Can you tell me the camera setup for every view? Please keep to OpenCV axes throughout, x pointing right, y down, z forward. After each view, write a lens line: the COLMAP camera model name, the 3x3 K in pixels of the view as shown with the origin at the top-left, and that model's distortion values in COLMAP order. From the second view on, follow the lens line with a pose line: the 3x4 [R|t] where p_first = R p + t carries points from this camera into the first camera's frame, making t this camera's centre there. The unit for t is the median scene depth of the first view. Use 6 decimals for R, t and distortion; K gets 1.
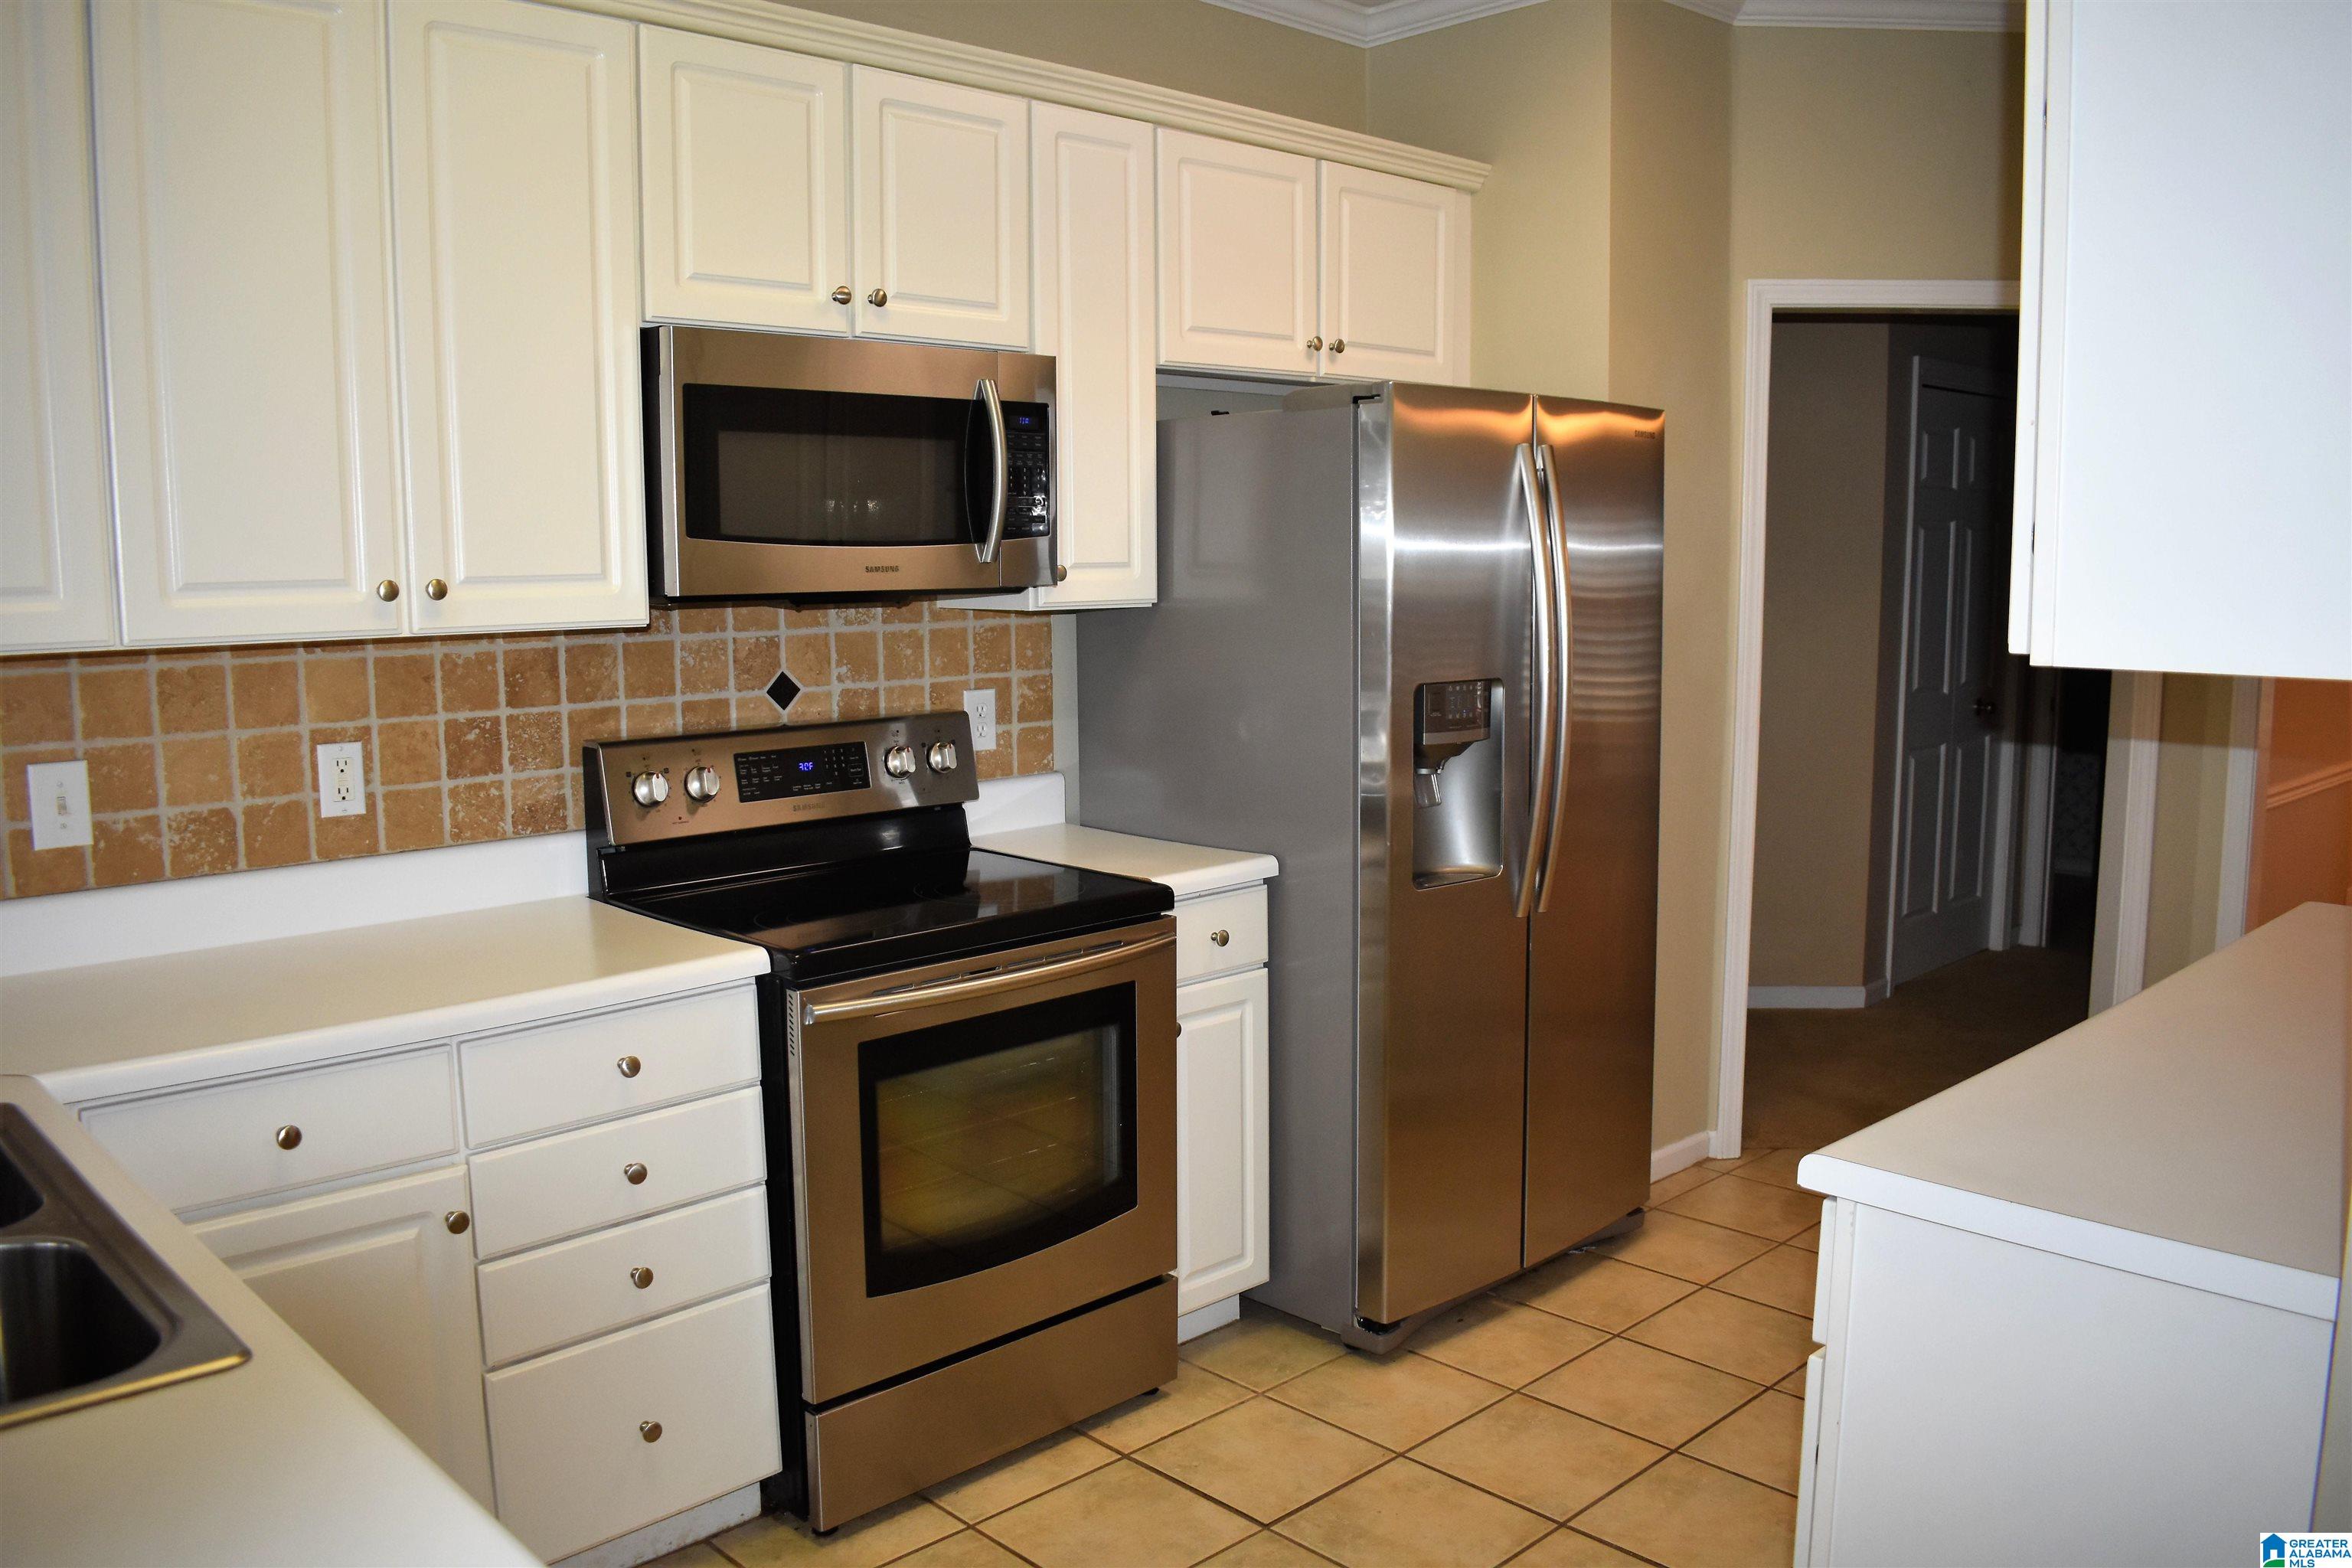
lens RADIAL K [[1825.3, 0, 1174.1], [0, 1825.3, 792.9], [0, 0, 1]] dist [-0.090544, 0.011607]
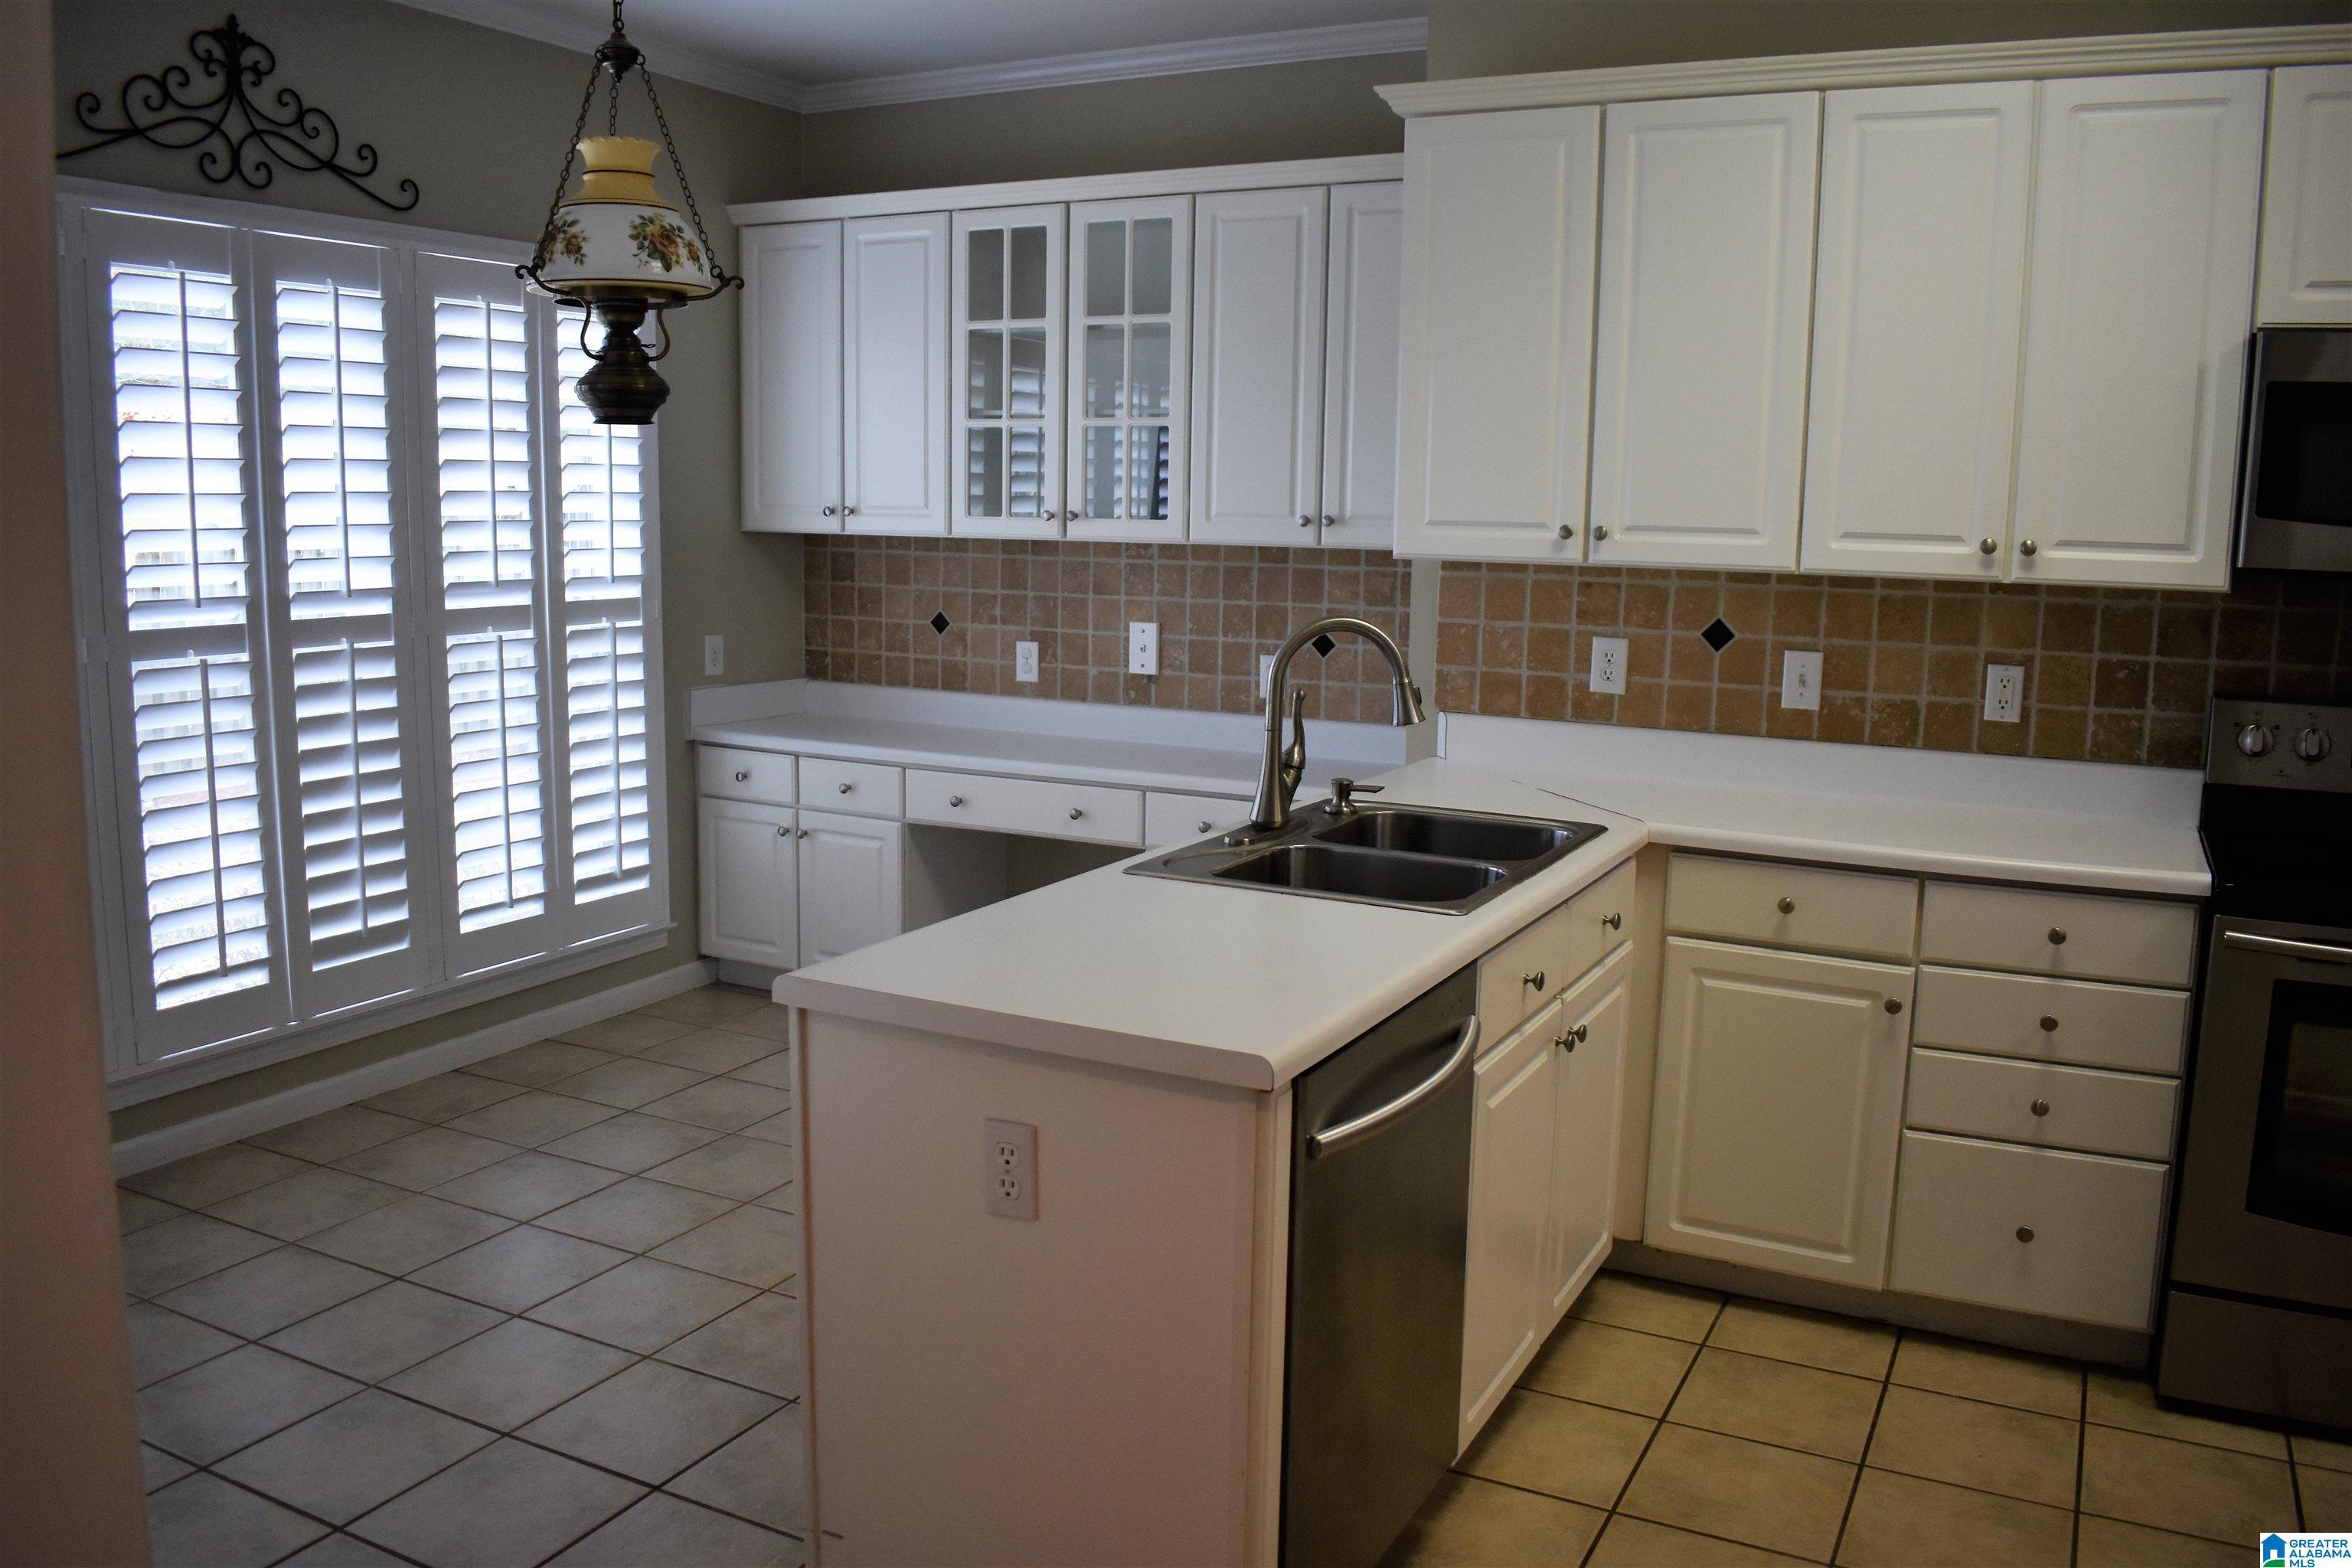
lens RADIAL K [[1825.3, 0, 1174.5], [0, 1825.3, 782.6], [0, 0, 1]] dist [-0.090544, 0.011607]
pose [[0.331131, 0.156840, -0.930459, 0.566035], [-0.146463, 0.982681, 0.113519, -0.002996], [0.932149, 0.098688, 0.348367, -0.007347]]
